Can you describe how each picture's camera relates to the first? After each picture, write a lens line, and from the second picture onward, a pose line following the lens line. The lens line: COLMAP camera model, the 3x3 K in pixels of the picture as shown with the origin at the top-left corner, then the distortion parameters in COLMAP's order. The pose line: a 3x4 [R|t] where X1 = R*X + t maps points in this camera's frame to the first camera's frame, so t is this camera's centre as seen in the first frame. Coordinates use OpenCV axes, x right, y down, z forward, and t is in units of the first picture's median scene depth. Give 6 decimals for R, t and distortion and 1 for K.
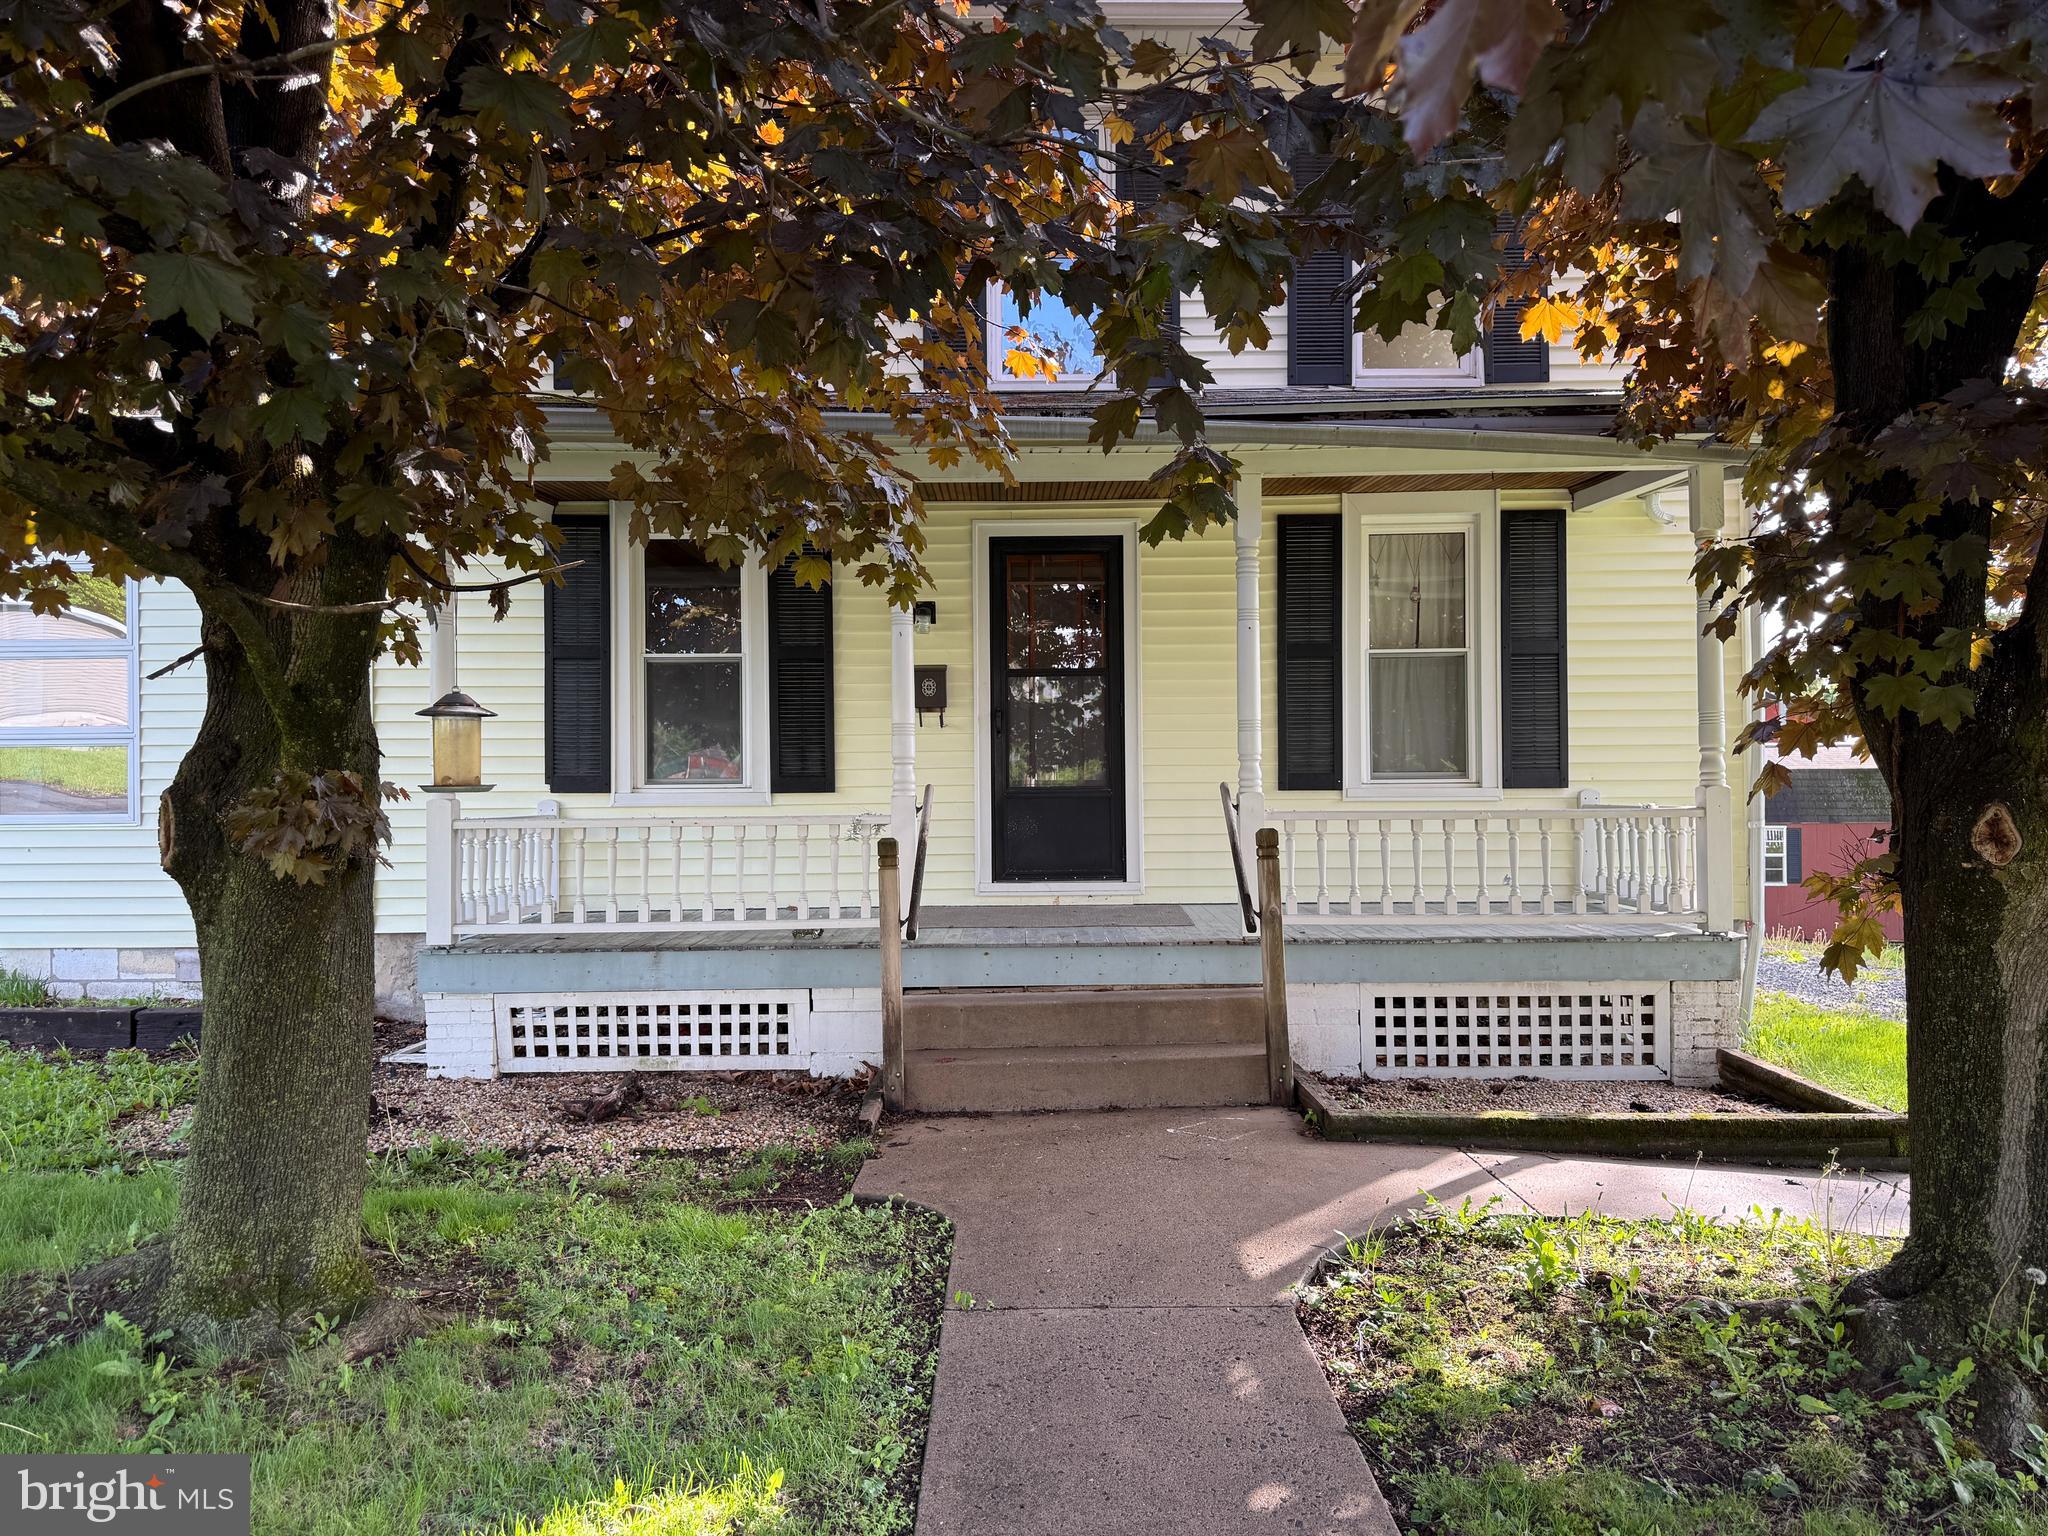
lens RADIAL K [[1460.3, 0, 1022.4], [0, 1460.3, 773.2], [0, 0, 1]] dist [0.074499, -0.062017]
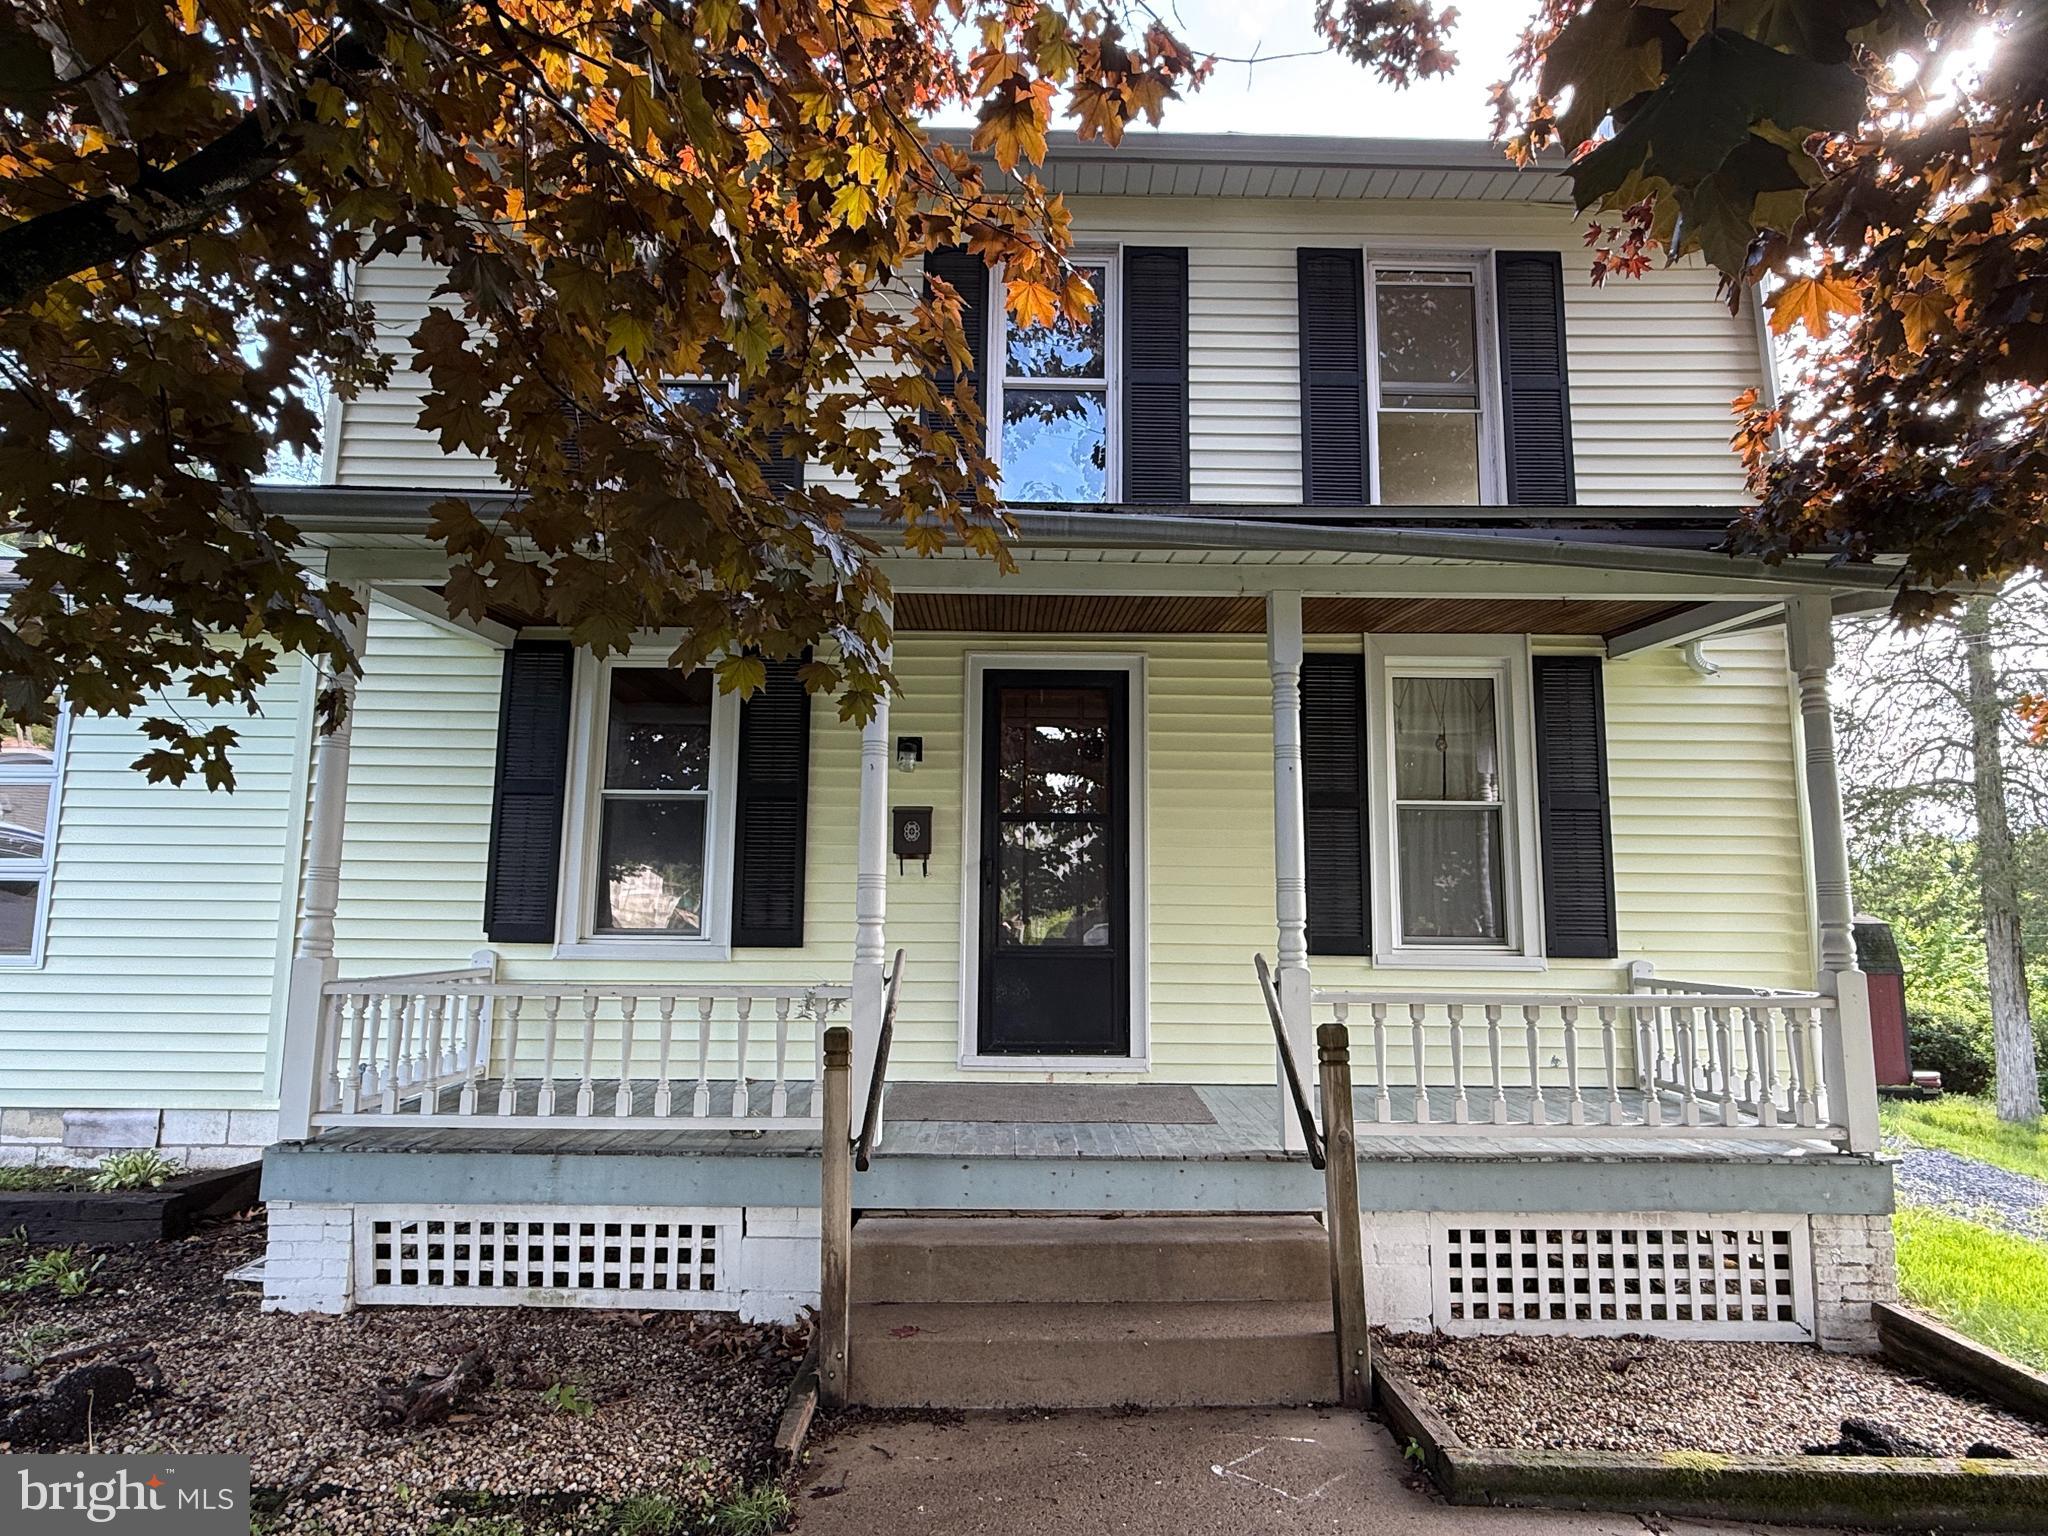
lens RADIAL K [[1175.1, 0, 1022.1], [0, 1175.1, 753.2], [0, 0, 1]] dist [0.001148, -0.000722]
pose [[0.999774, 0.020260, 0.006486, -0.002587], [-0.019281, 0.991830, -0.126103, -0.020124], [-0.008988, 0.125950, 0.991996, 0.327164]]
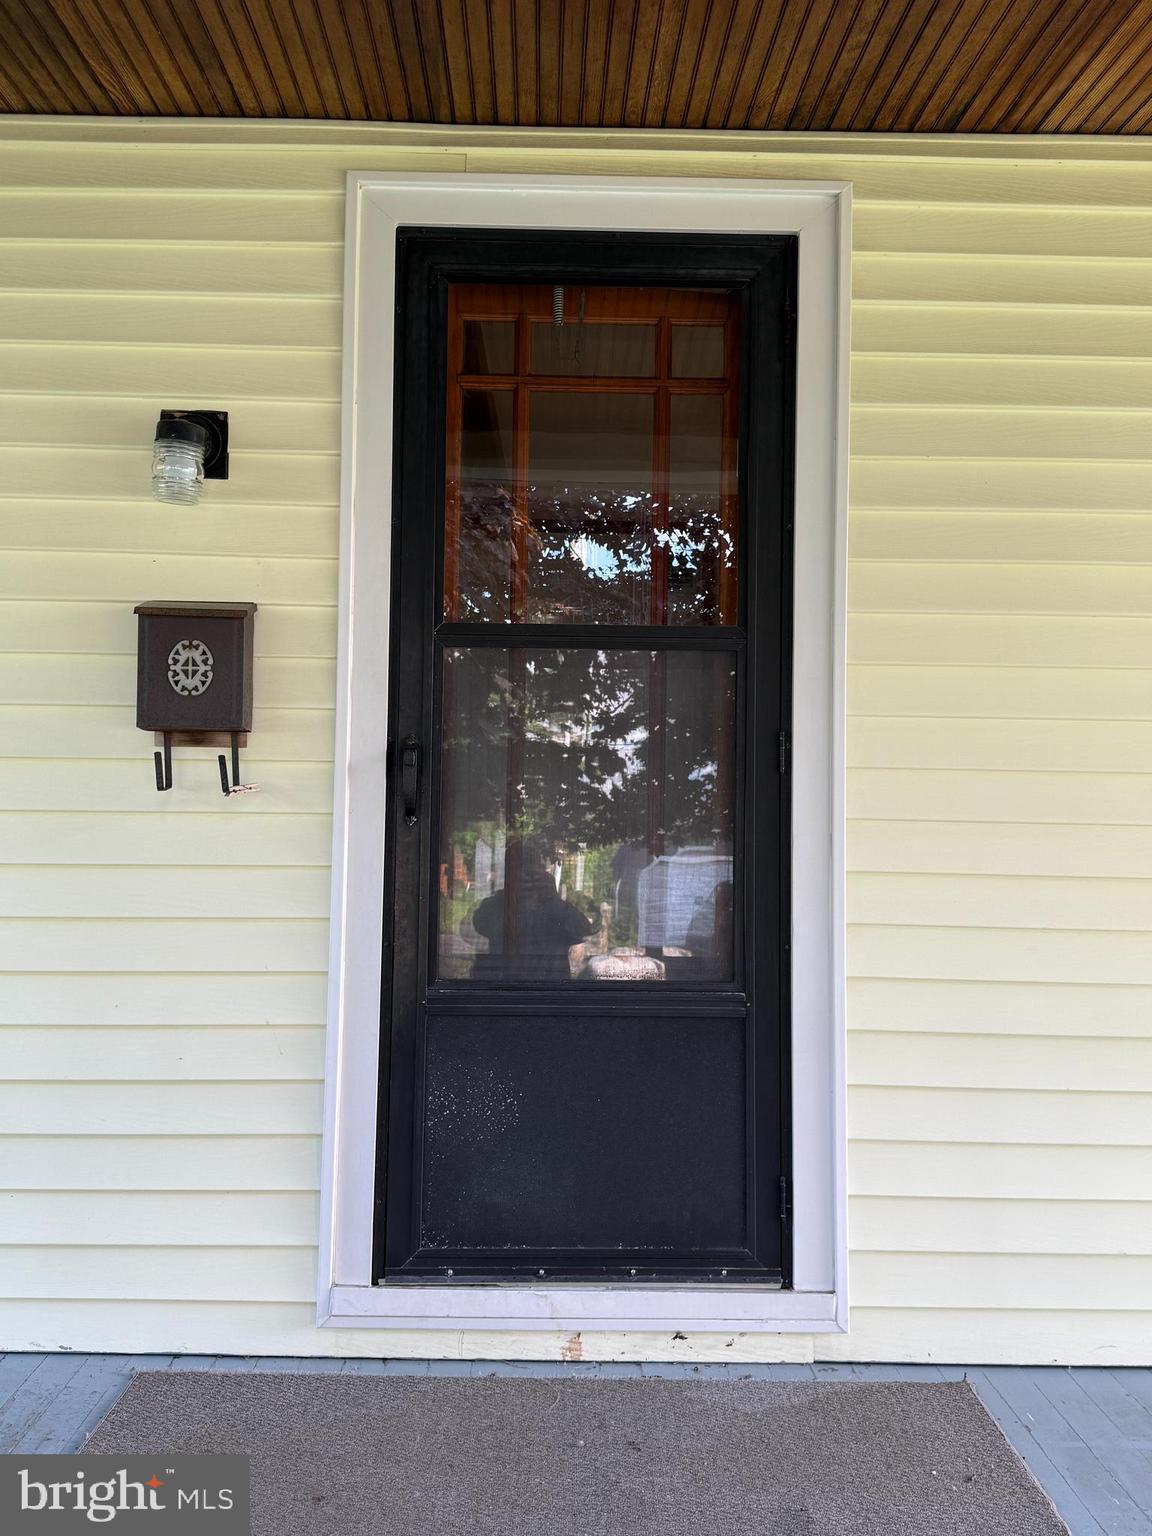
lens RADIAL K [[1374.4, 0, 572.1], [0, 1374.4, 763.3], [0, 0, 1]] dist [0.000293, 0.000203]
pose [[0.999619, 0.023965, 0.013724, 0.018508], [-0.023365, 0.998832, -0.042287, -0.032255], [-0.014721, 0.041950, 0.999011, 0.823791]]
